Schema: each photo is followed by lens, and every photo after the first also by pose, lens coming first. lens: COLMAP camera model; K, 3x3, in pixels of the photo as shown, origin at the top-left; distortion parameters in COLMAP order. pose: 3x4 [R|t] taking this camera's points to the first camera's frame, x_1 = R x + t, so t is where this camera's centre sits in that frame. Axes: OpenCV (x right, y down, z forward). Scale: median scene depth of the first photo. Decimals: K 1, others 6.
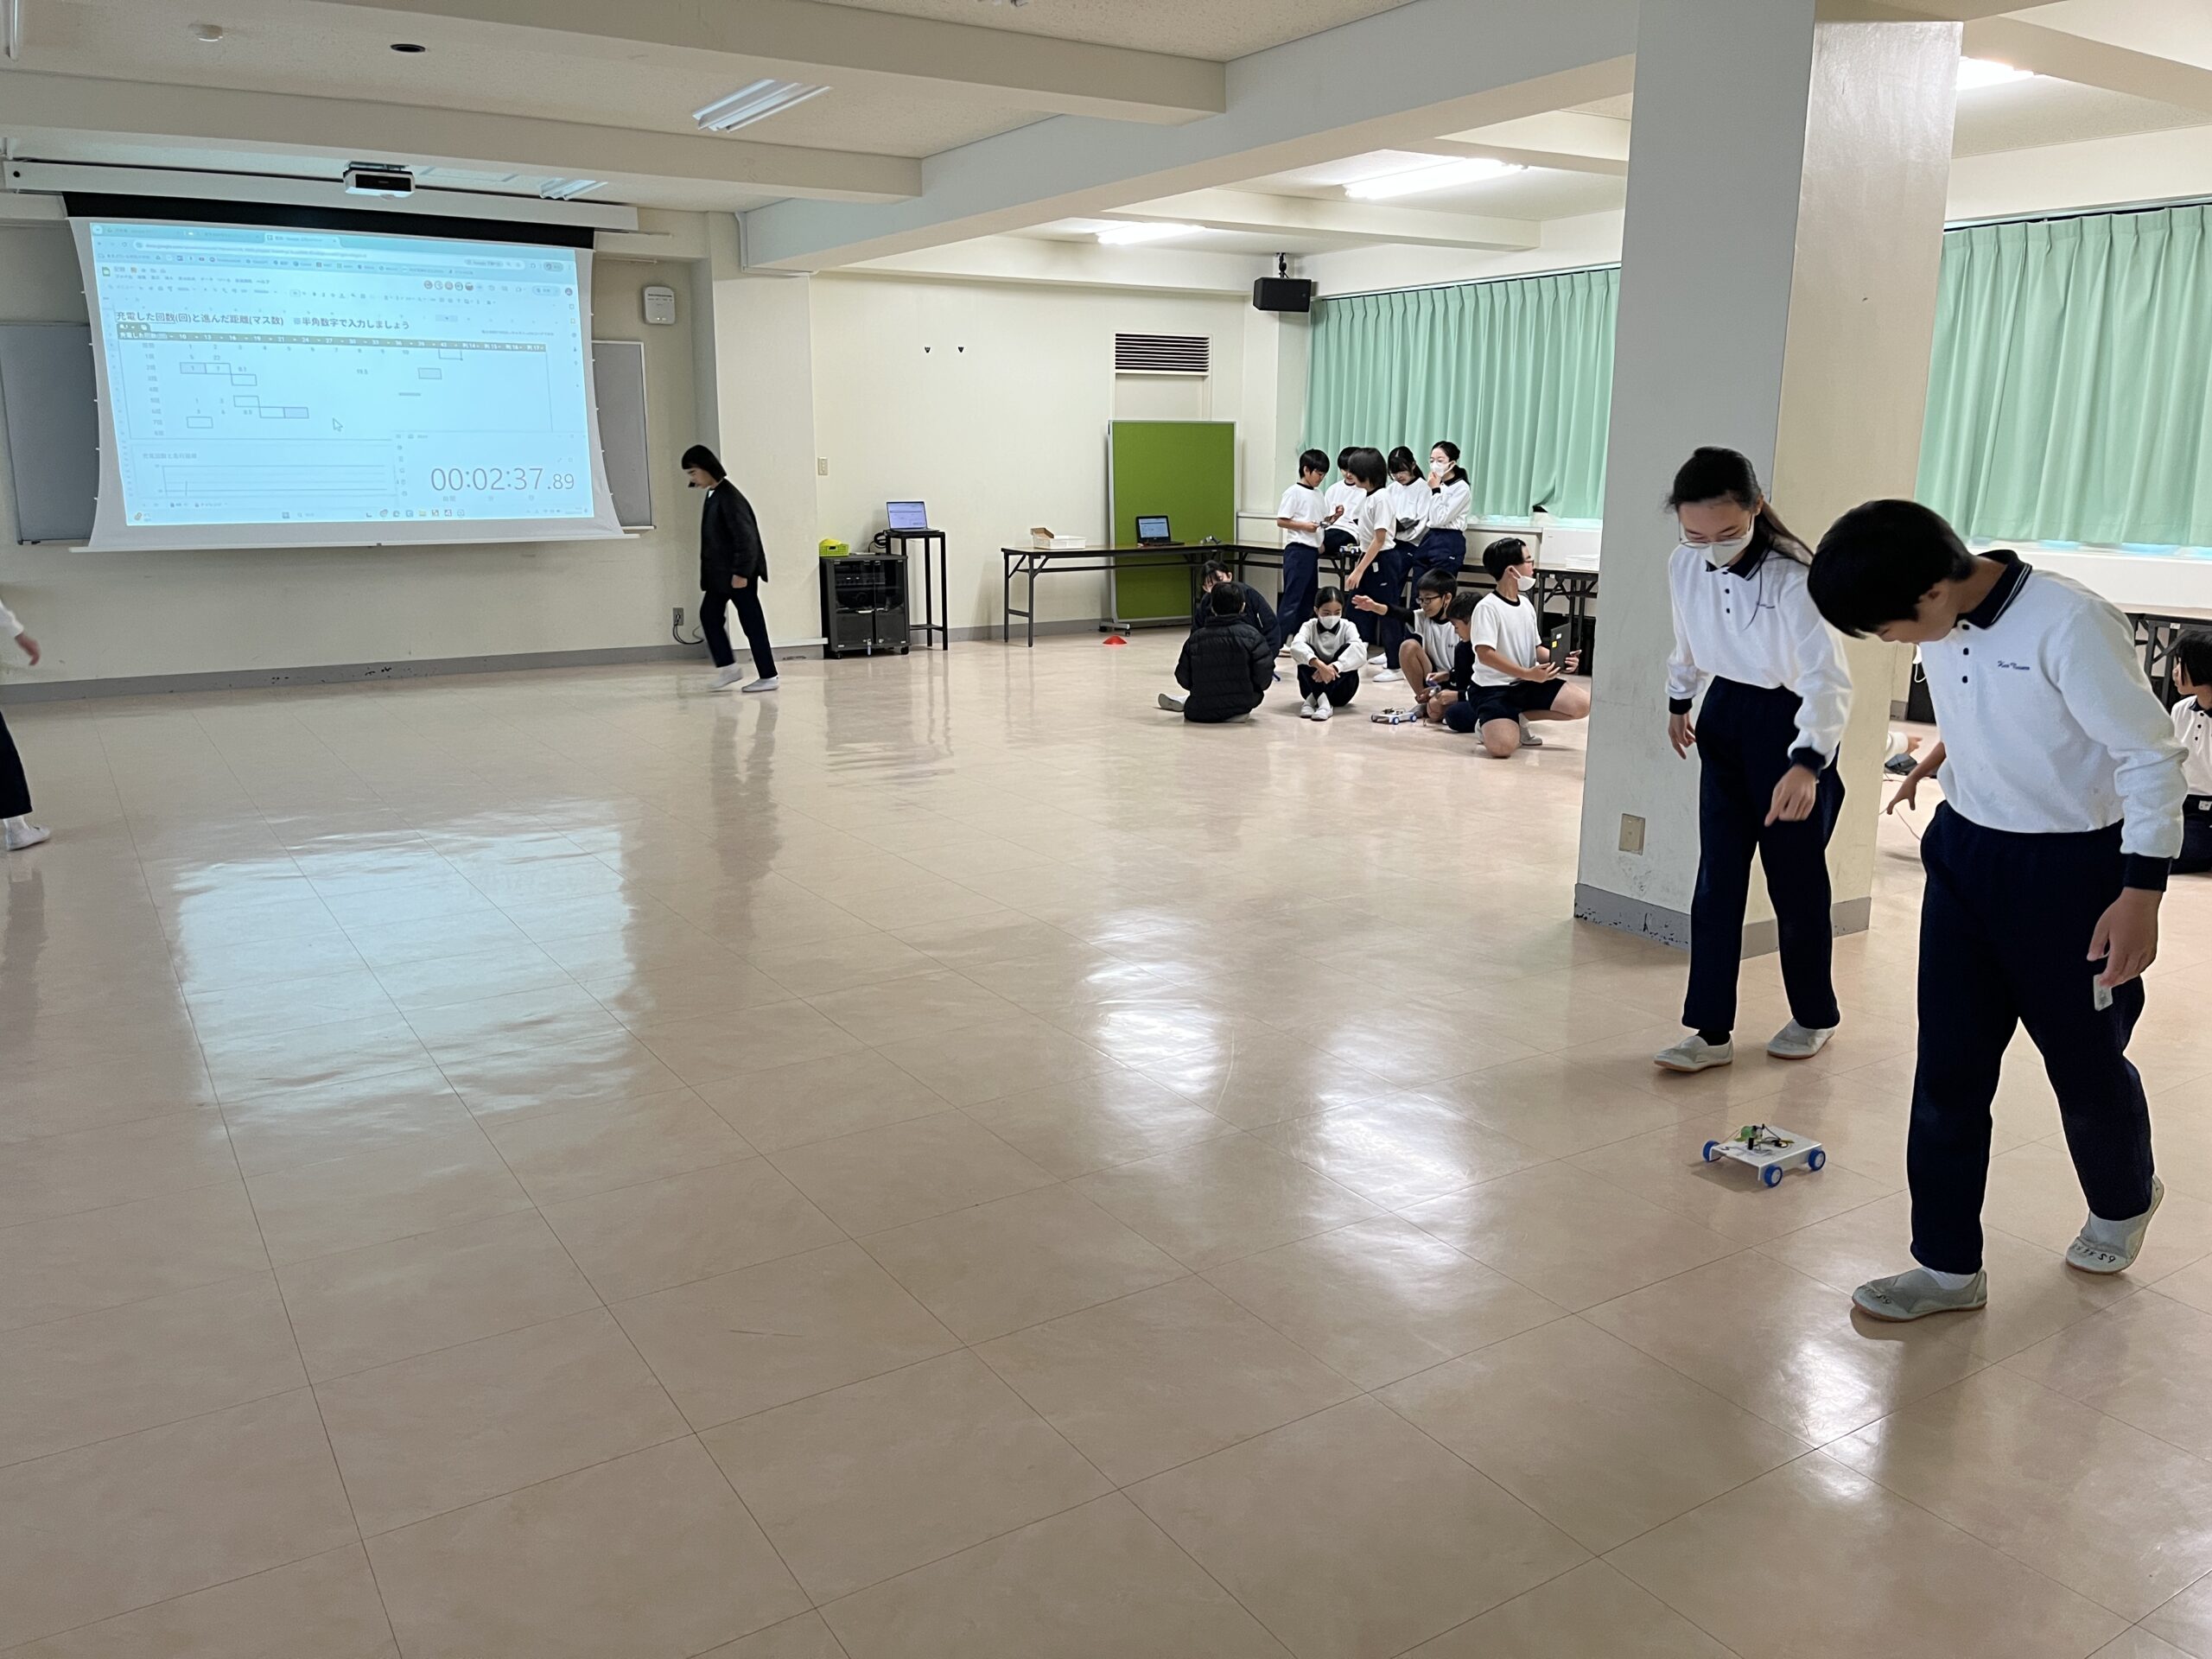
lens RADIAL K [[1678.0, 0, 1106.0], [0, 1678.0, 829.5], [0, 0, 1]] dist [0.069371, -0.000175]
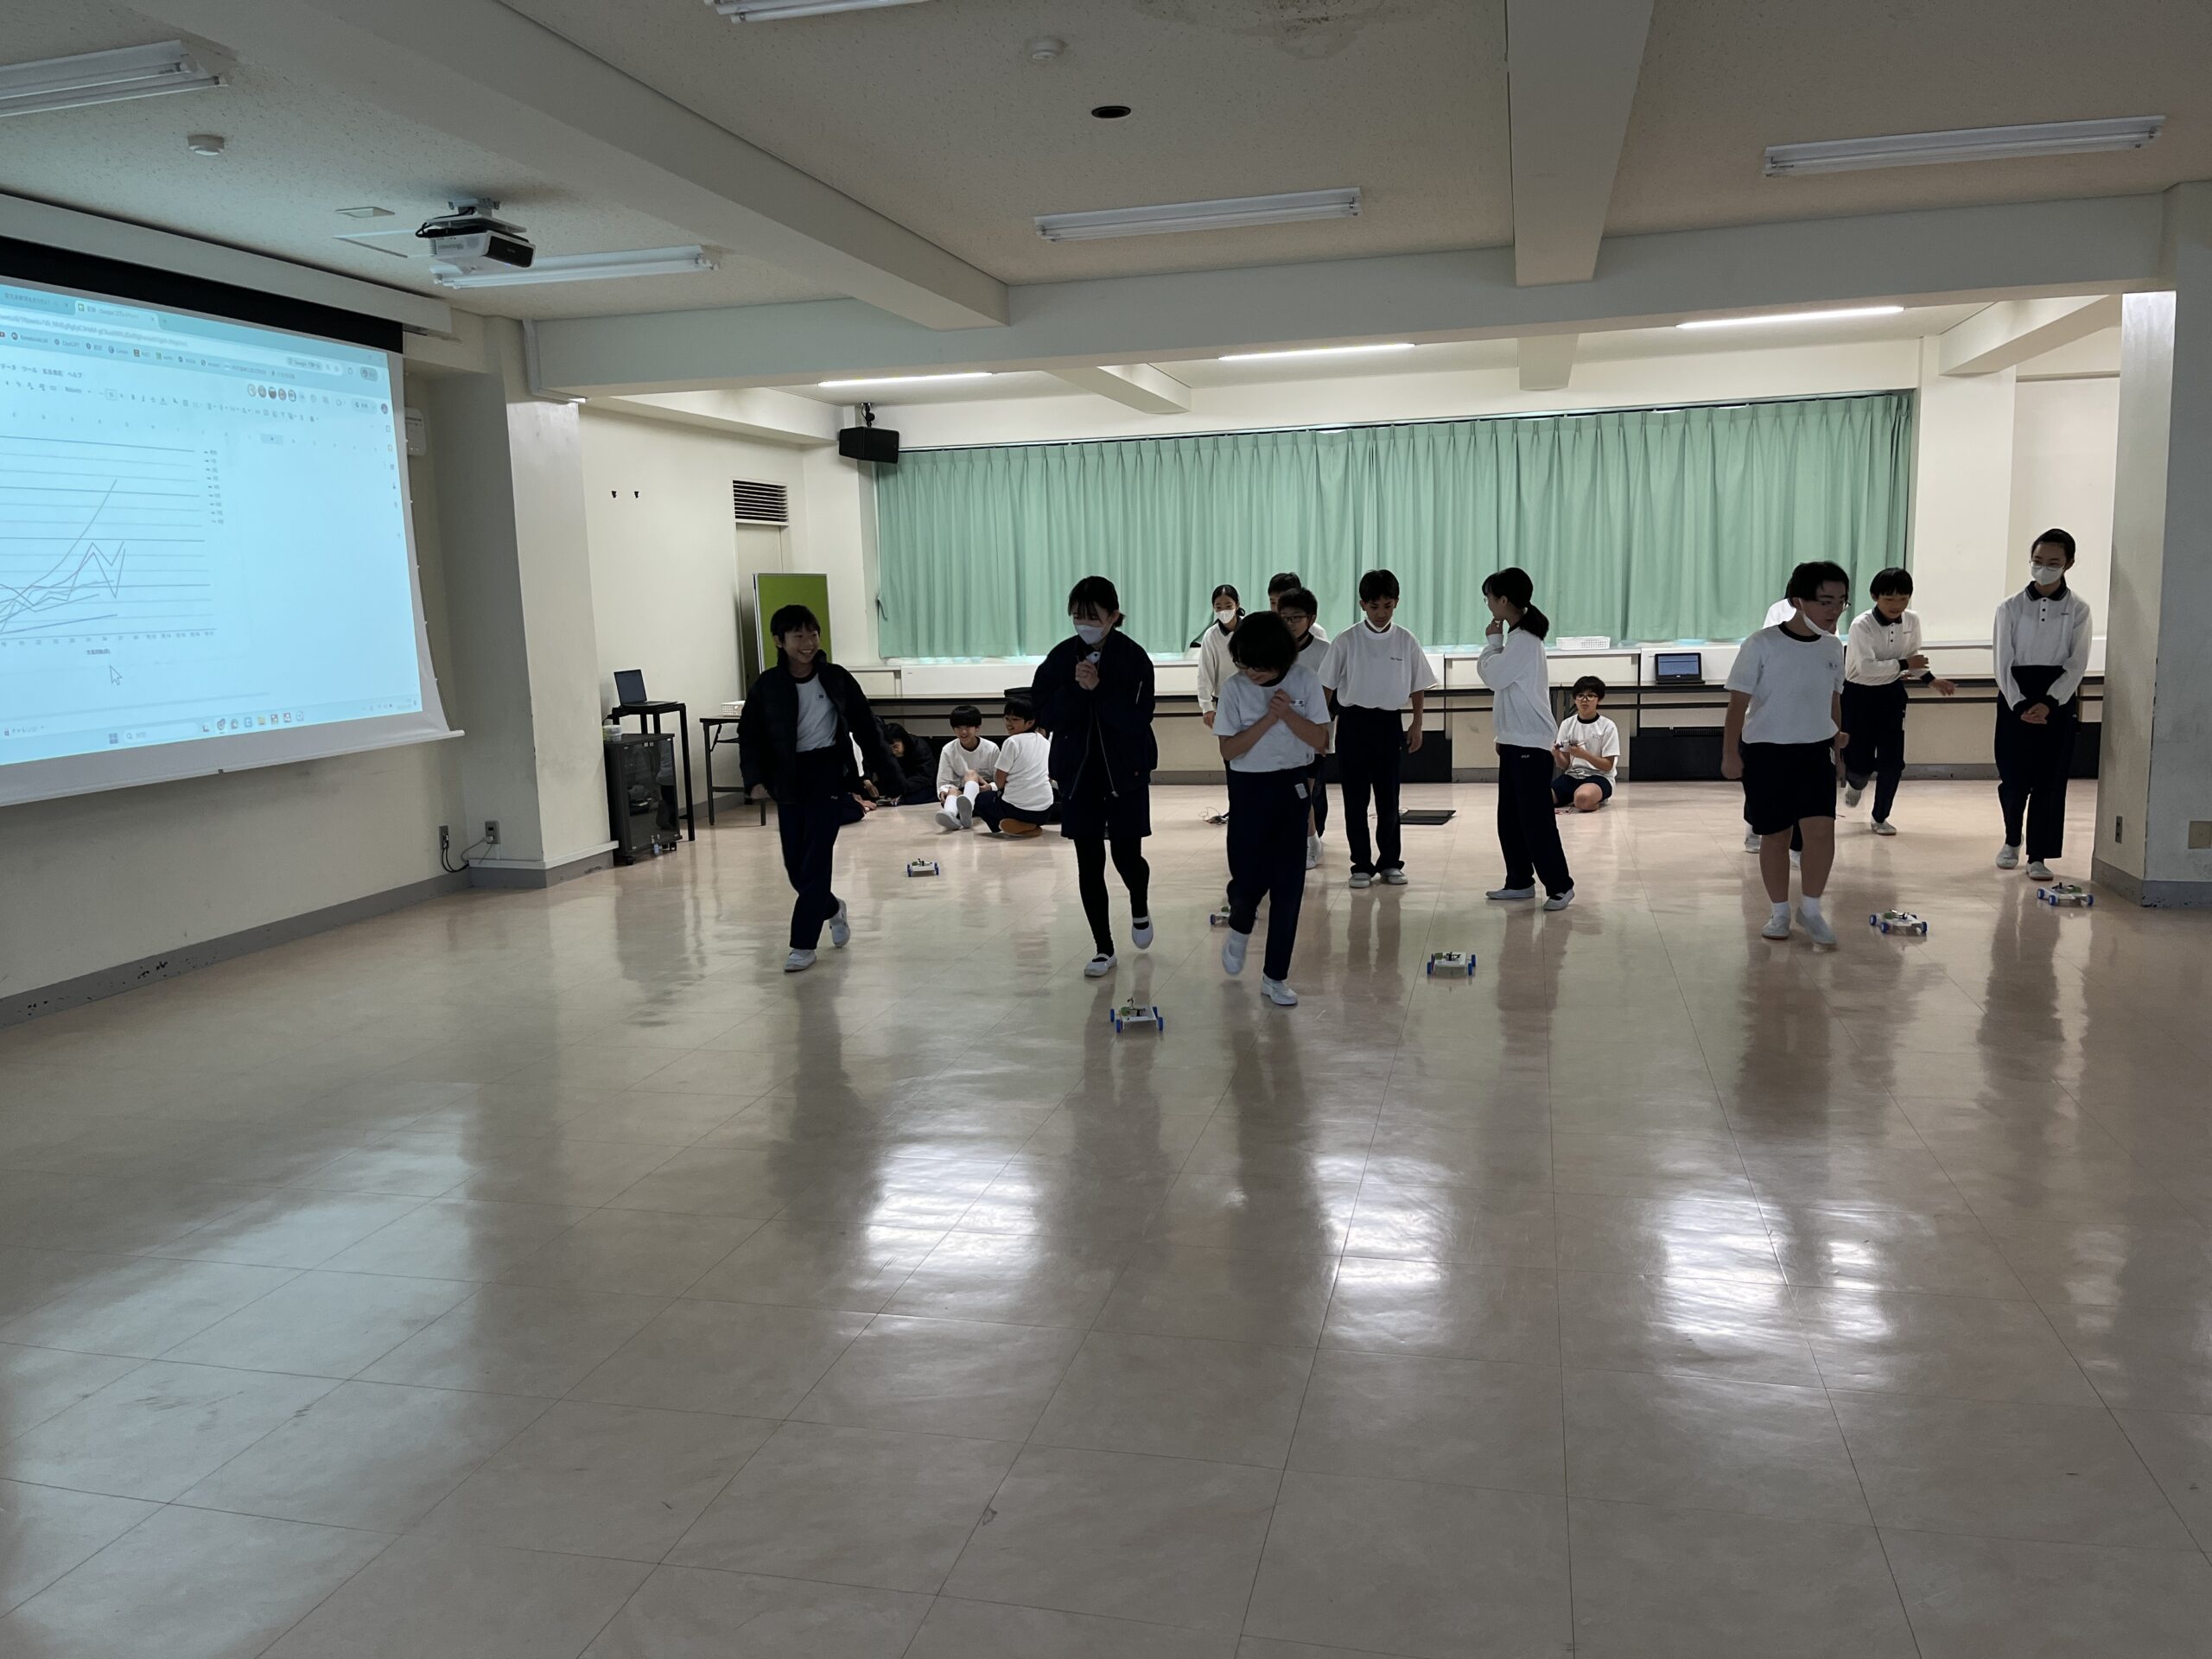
lens RADIAL K [[1678.0, 0, 1106.0], [0, 1678.0, 829.5], [0, 0, 1]] dist [0.069371, -0.000175]
pose [[0.733965, -0.123327, 0.667897, -0.531372], [0.186276, 0.982220, -0.023336, -0.056814], [-0.653144, 0.141540, 0.743888, 0.247643]]
